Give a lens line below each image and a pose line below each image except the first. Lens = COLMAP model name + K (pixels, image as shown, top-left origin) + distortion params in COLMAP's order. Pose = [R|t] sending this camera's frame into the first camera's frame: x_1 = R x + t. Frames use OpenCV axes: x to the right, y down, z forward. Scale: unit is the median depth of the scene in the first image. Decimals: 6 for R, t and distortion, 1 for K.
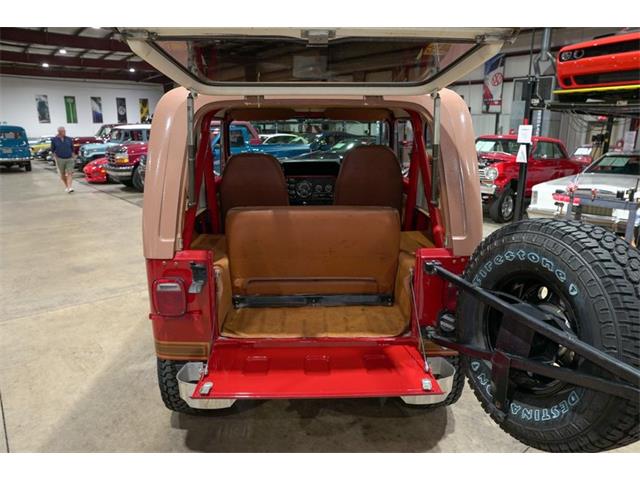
lens RADIAL K [[438.2, 0, 322.3], [0, 438.2, 238.7], [0, 0, 1]] dist [-0.140414, 0.109390]
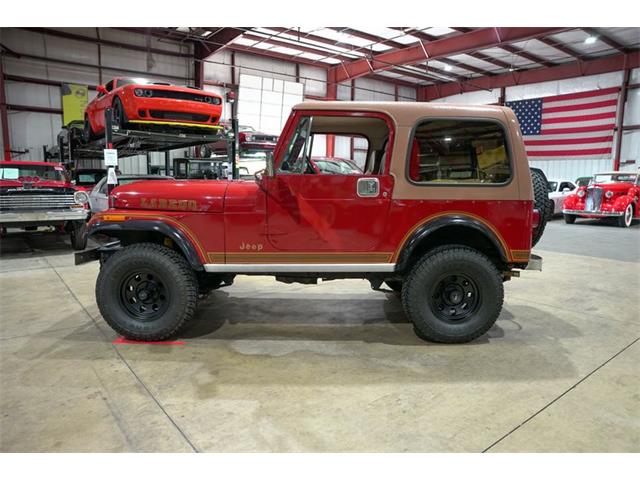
lens RADIAL K [[438.2, 0, 321.9], [0, 438.2, 240.2], [0, 0, 1]] dist [-0.140414, 0.109390]
pose [[0.029691, -0.137986, 0.989989, -0.582449], [0.233518, 0.963976, 0.127357, -0.059762], [-0.971899, 0.227399, 0.060843, 0.471264]]
